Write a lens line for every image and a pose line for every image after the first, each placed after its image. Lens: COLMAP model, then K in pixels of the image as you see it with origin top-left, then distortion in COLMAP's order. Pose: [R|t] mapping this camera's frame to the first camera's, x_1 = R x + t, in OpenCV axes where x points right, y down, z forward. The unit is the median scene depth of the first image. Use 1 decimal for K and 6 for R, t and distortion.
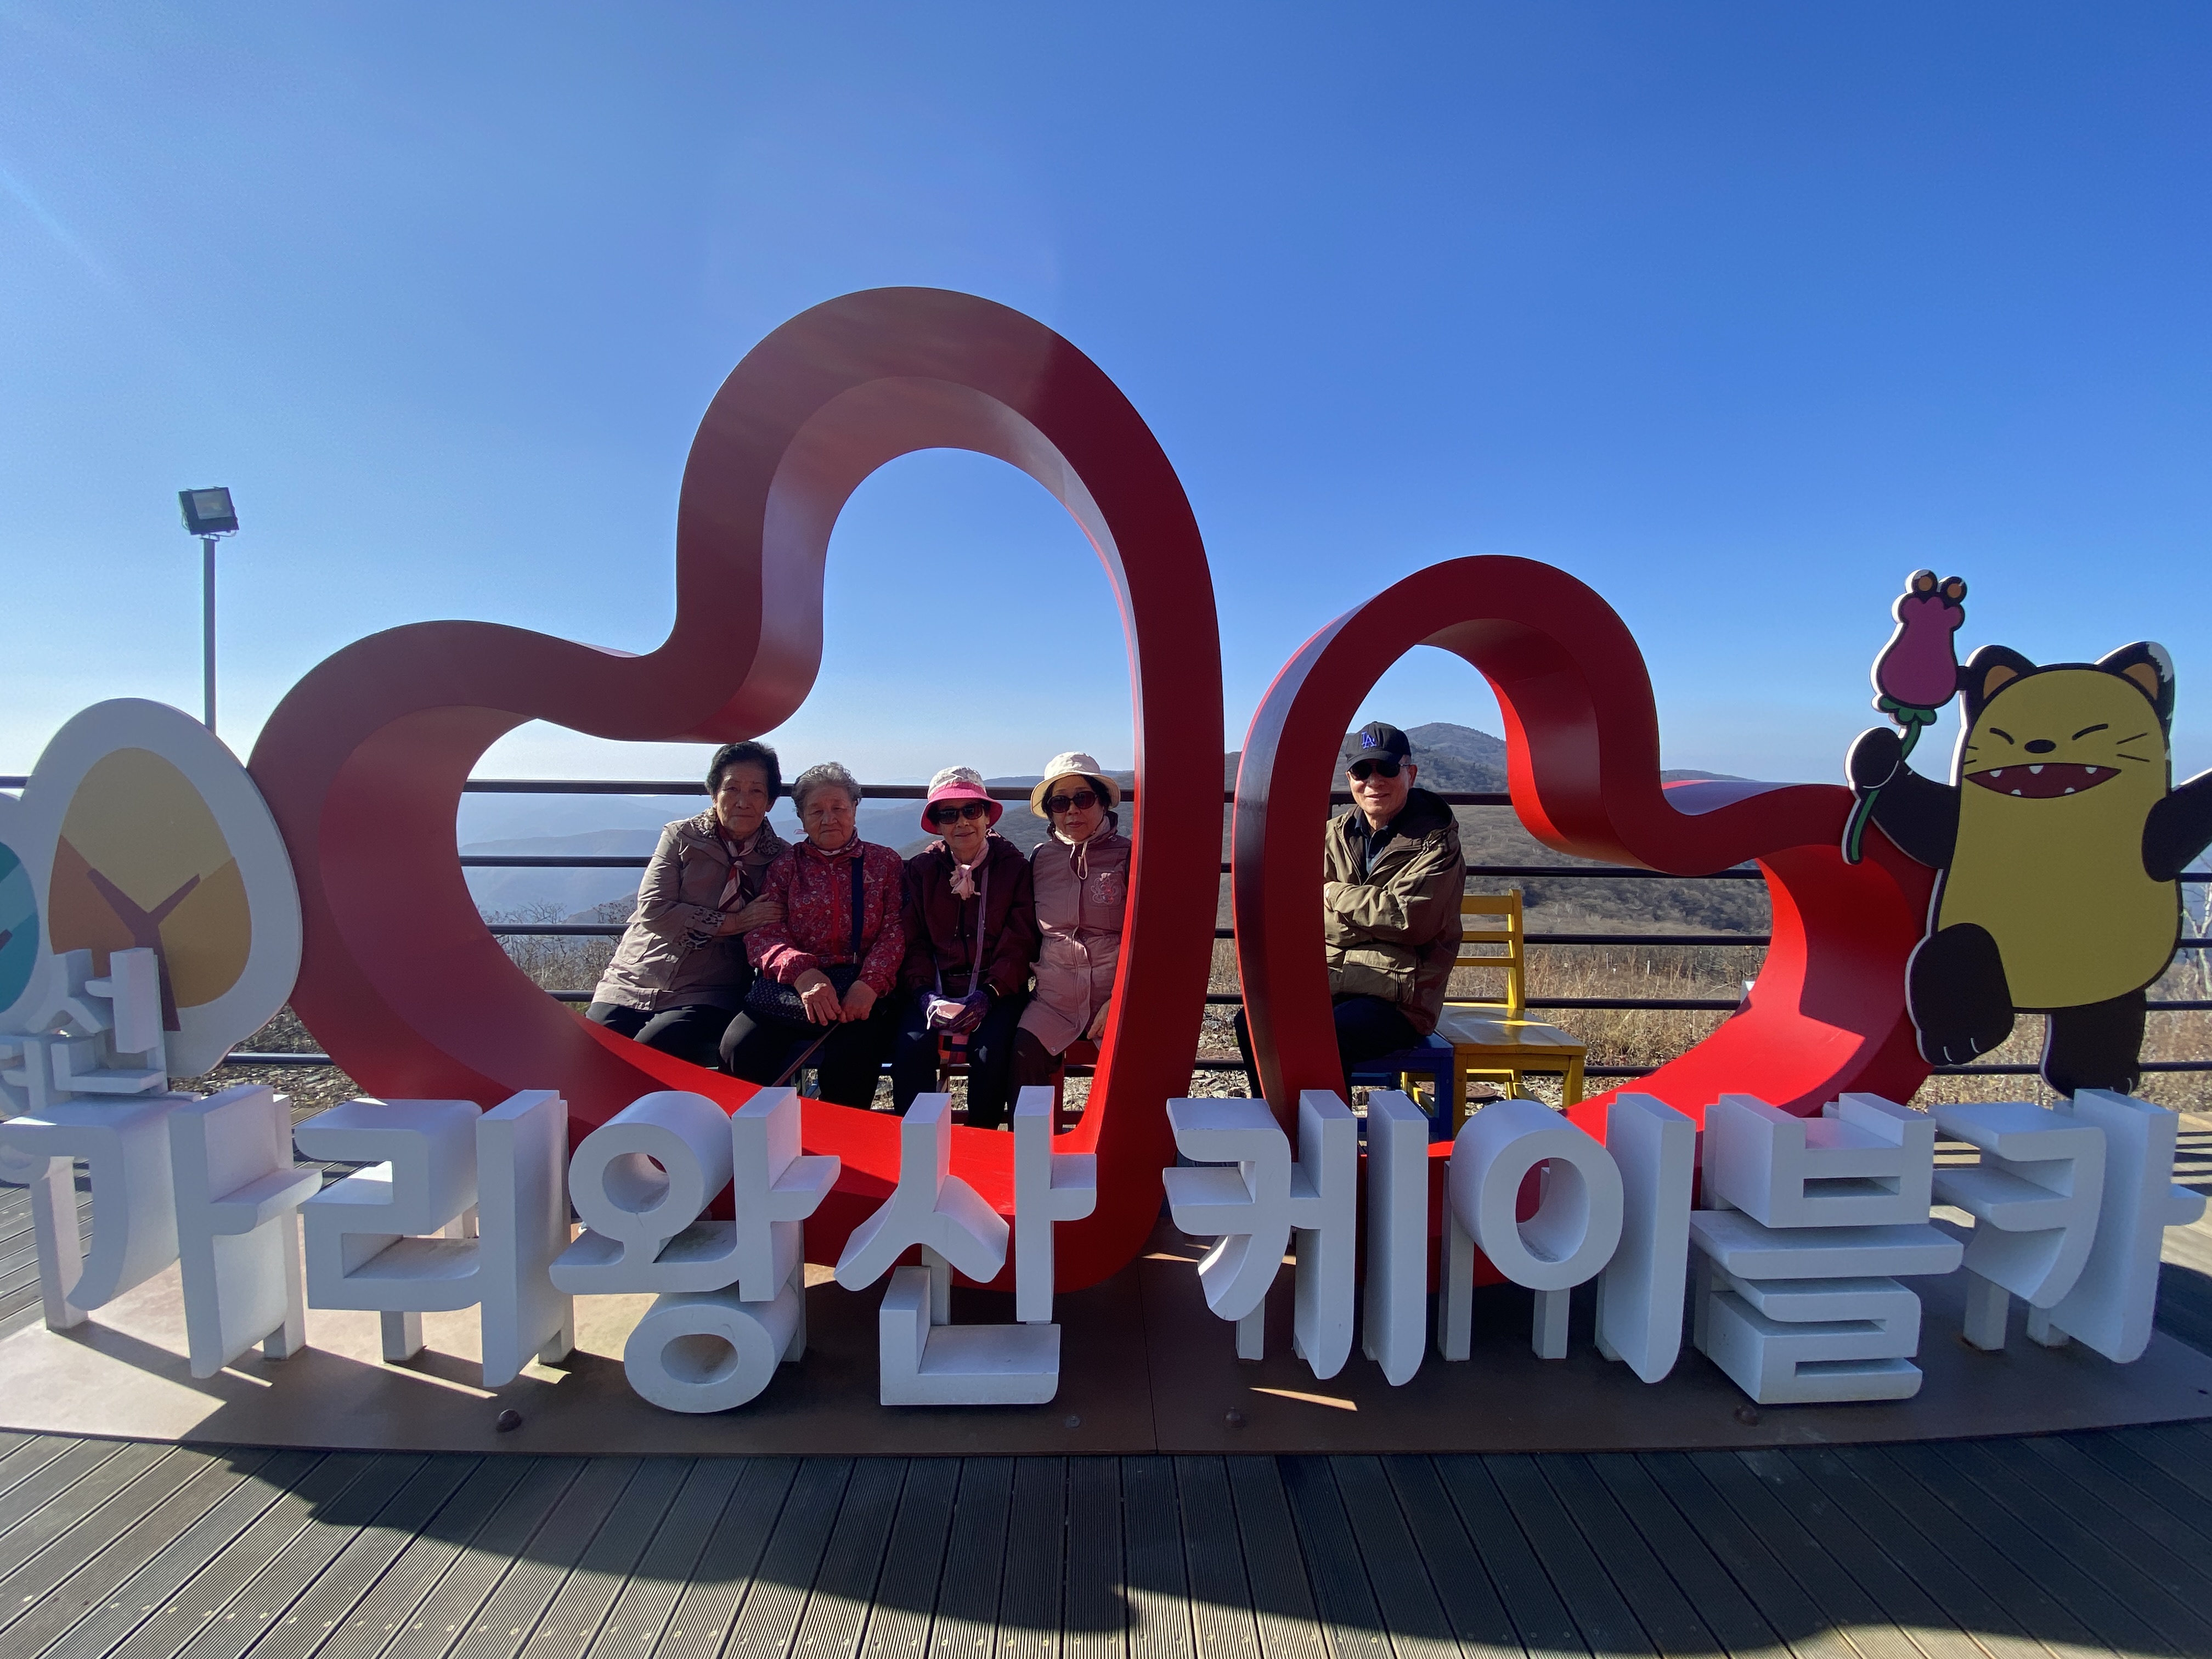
lens RADIAL K [[892.7, 0, 1105.2], [0, 892.7, 830.8], [0, 0, 1]] dist [-0.005334, -0.009661]
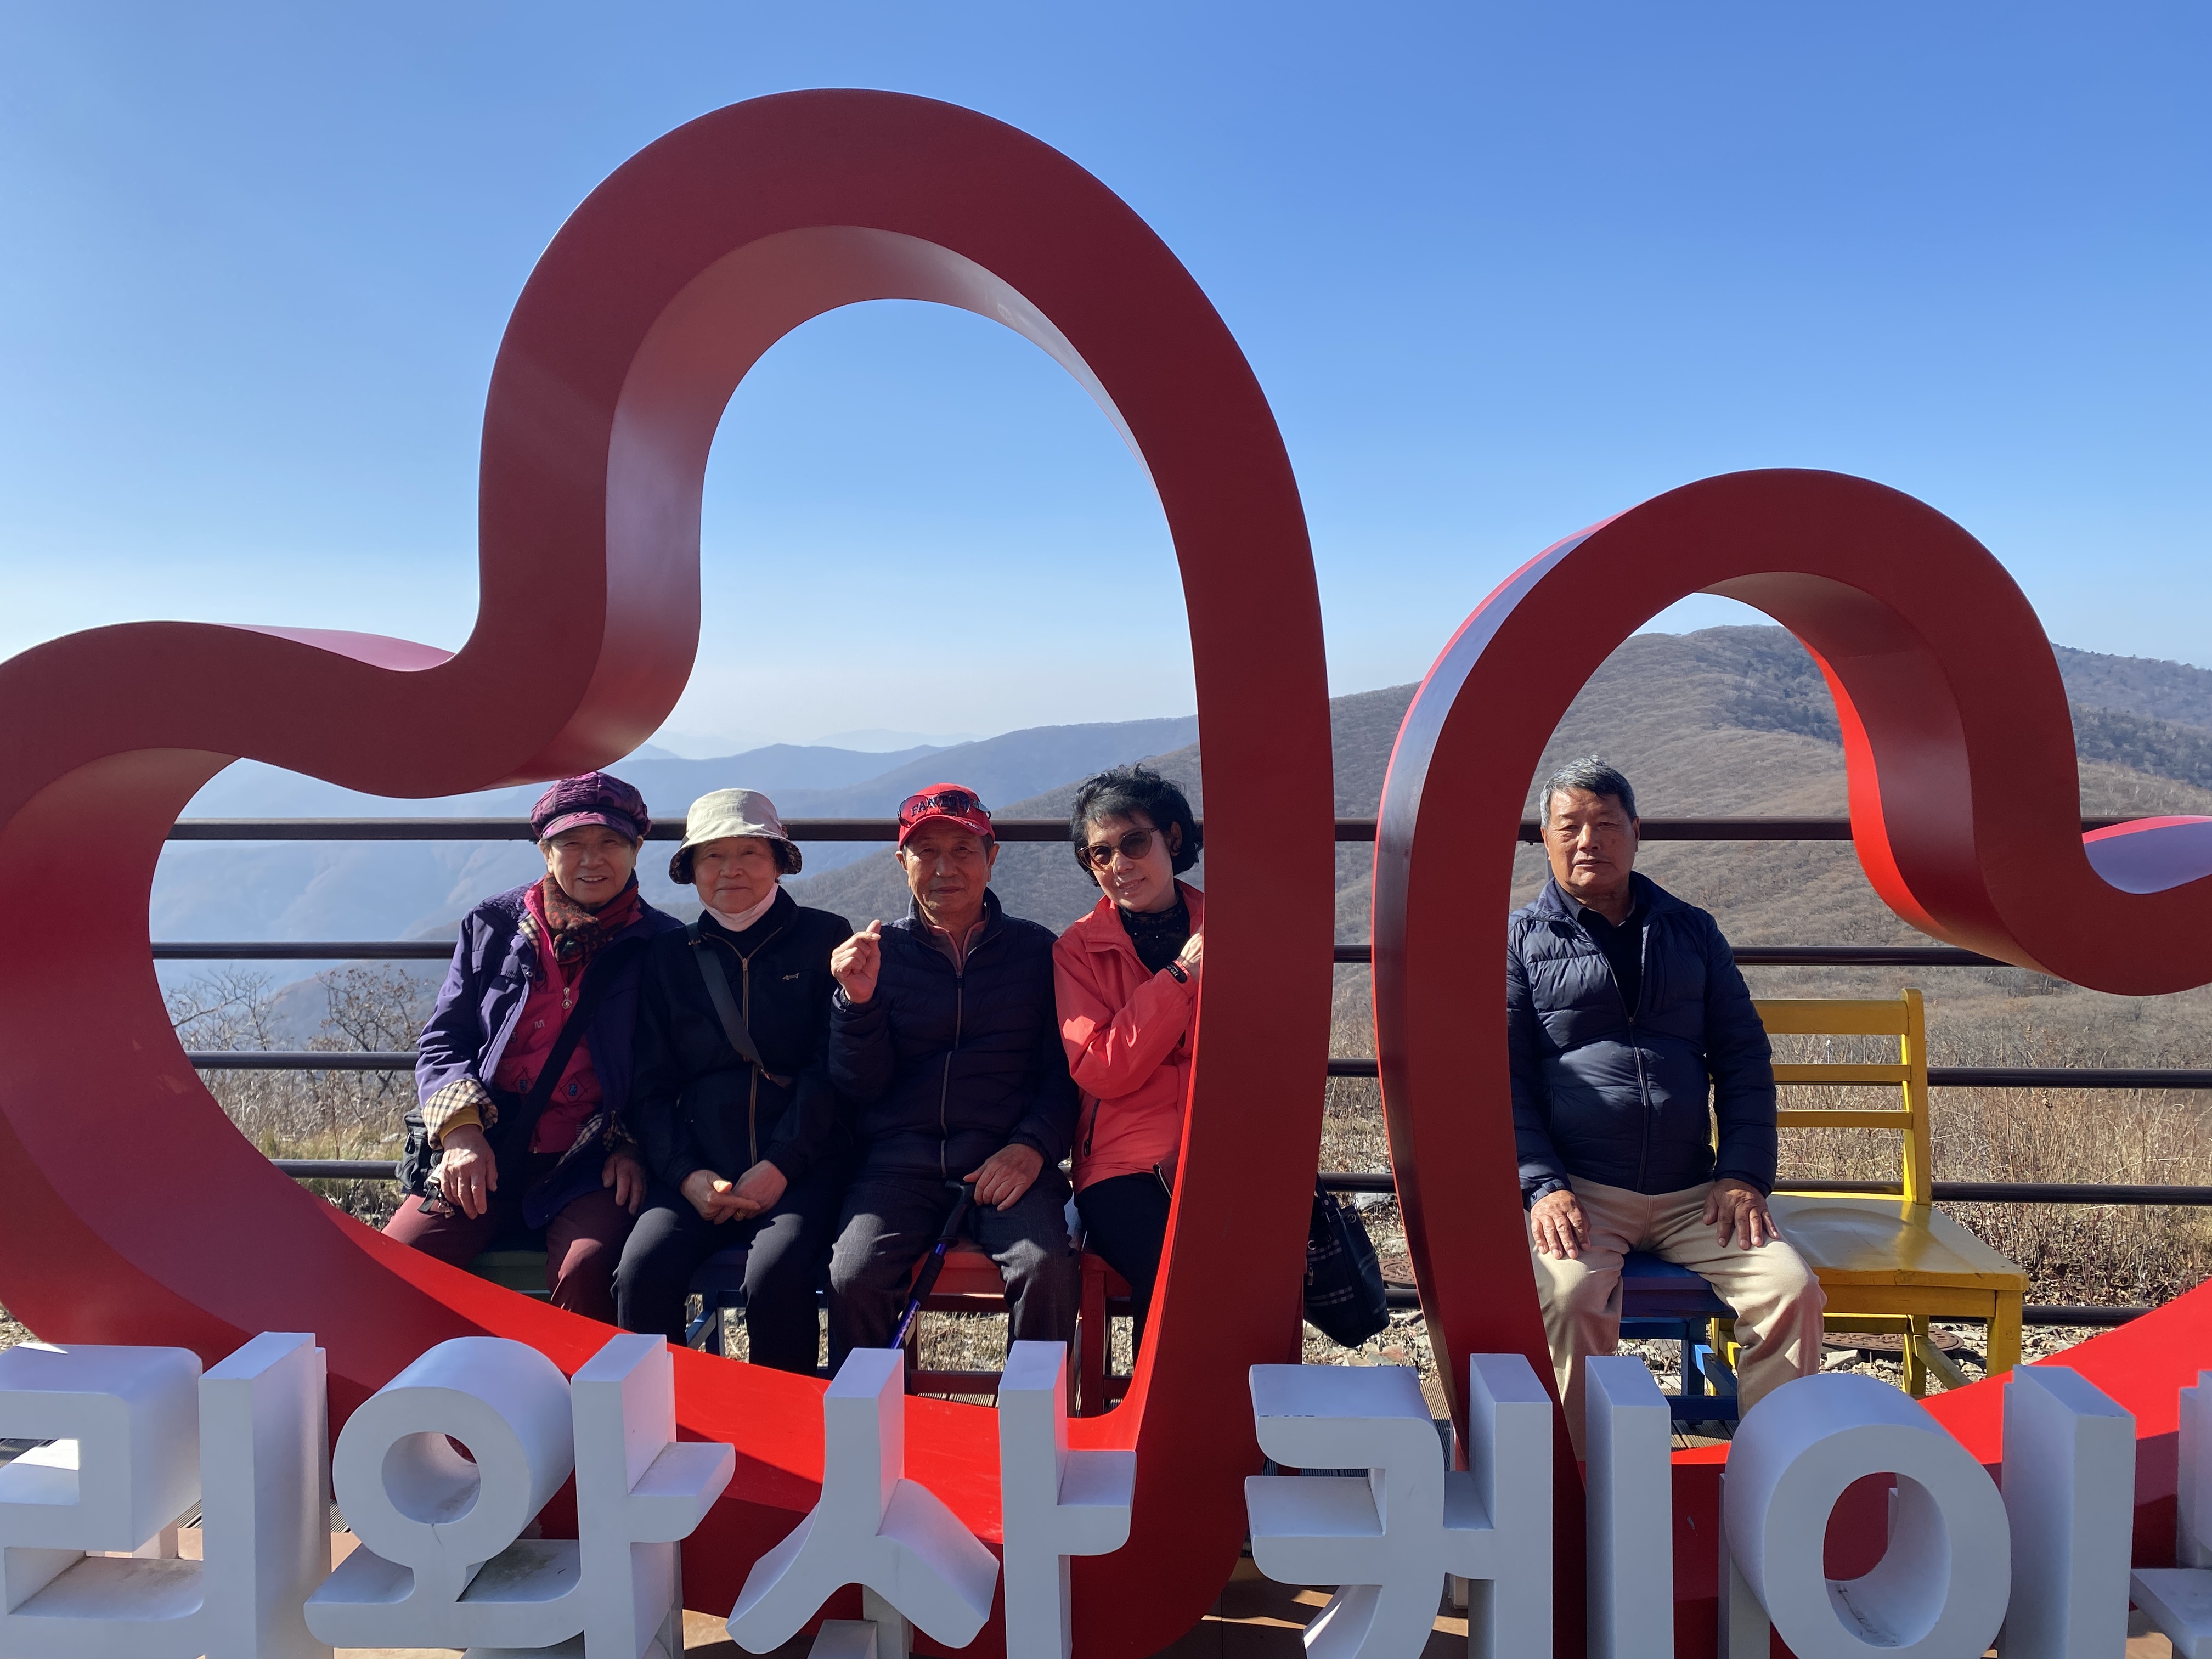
lens RADIAL K [[1703.4, 0, 1084.6], [0, 1703.4, 804.1], [0, 0, 1]] dist [-0.051066, 0.051039]
pose [[0.995441, -0.013635, -0.094395, 0.071568], [0.012454, 0.999837, -0.013084, -0.073346], [0.094558, 0.011849, 0.995449, -0.183817]]
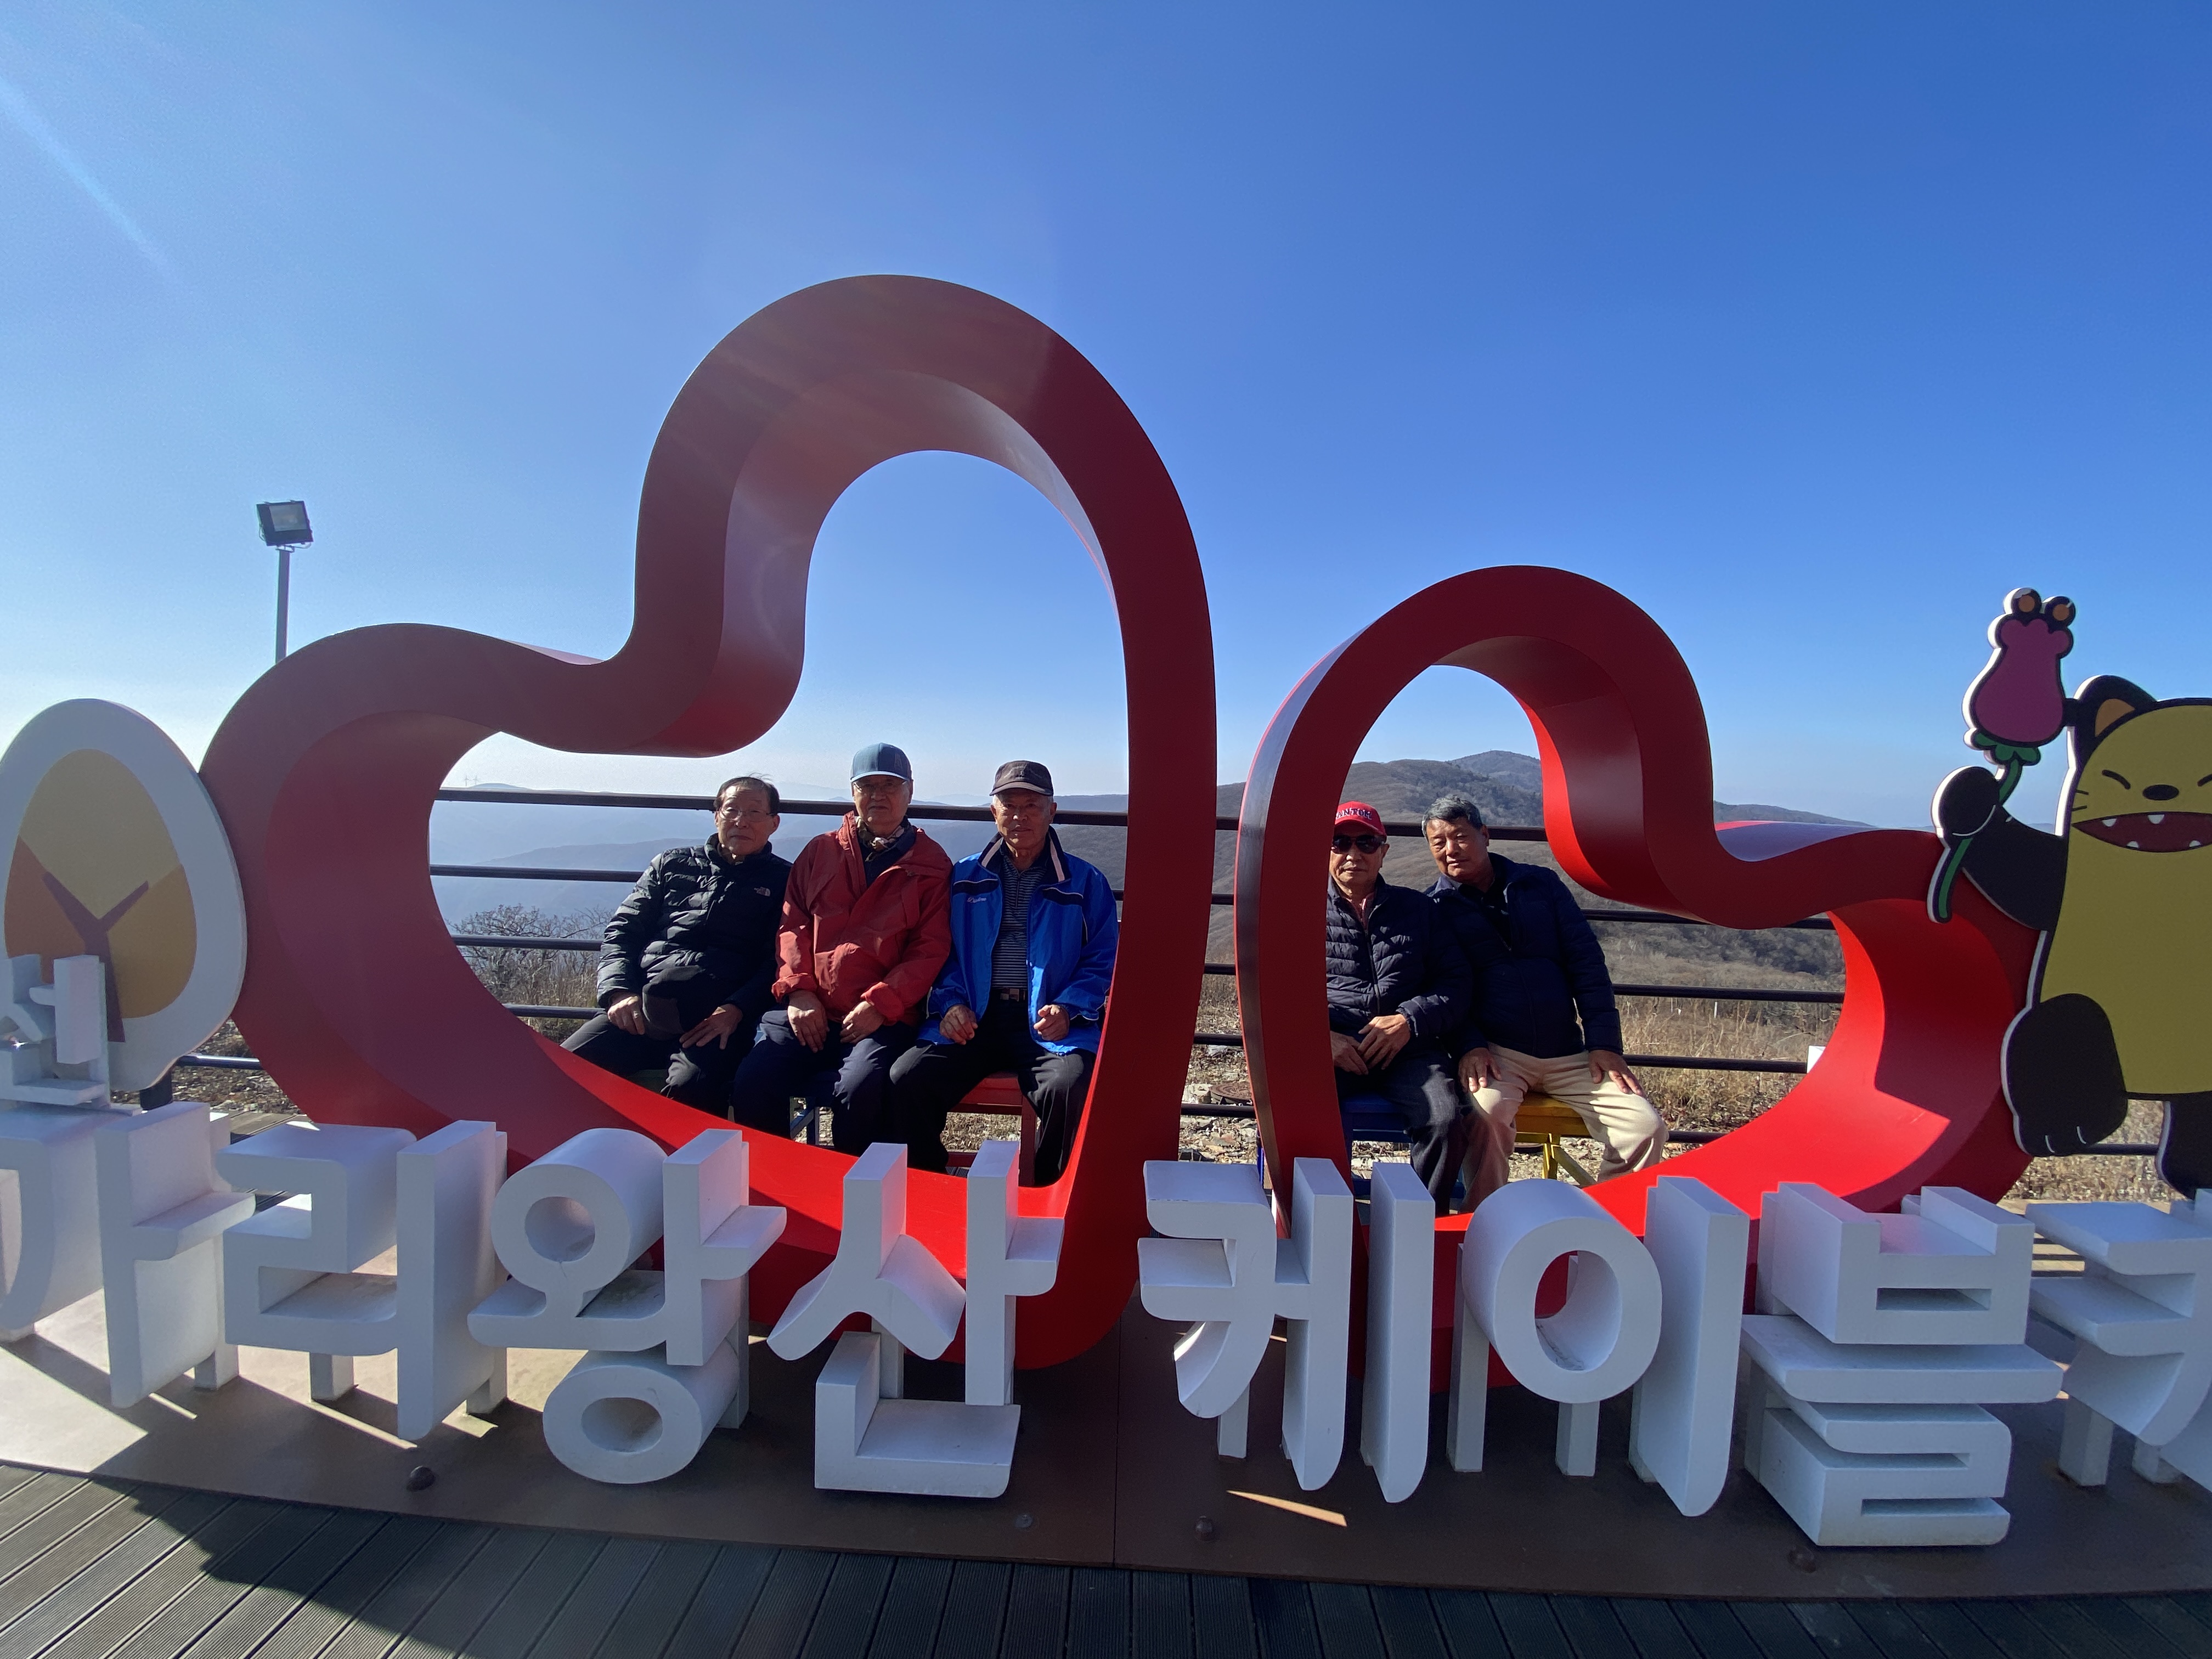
lens RADIAL K [[892.7, 0, 1107.1], [0, 892.7, 831.1], [0, 0, 1]] dist [-0.005334, -0.009661]
pose [[0.998218, 0.025053, -0.054153, 0.072456], [-0.026304, 0.999401, -0.022498, -0.011432], [0.053557, 0.023882, 0.998279, 0.088952]]
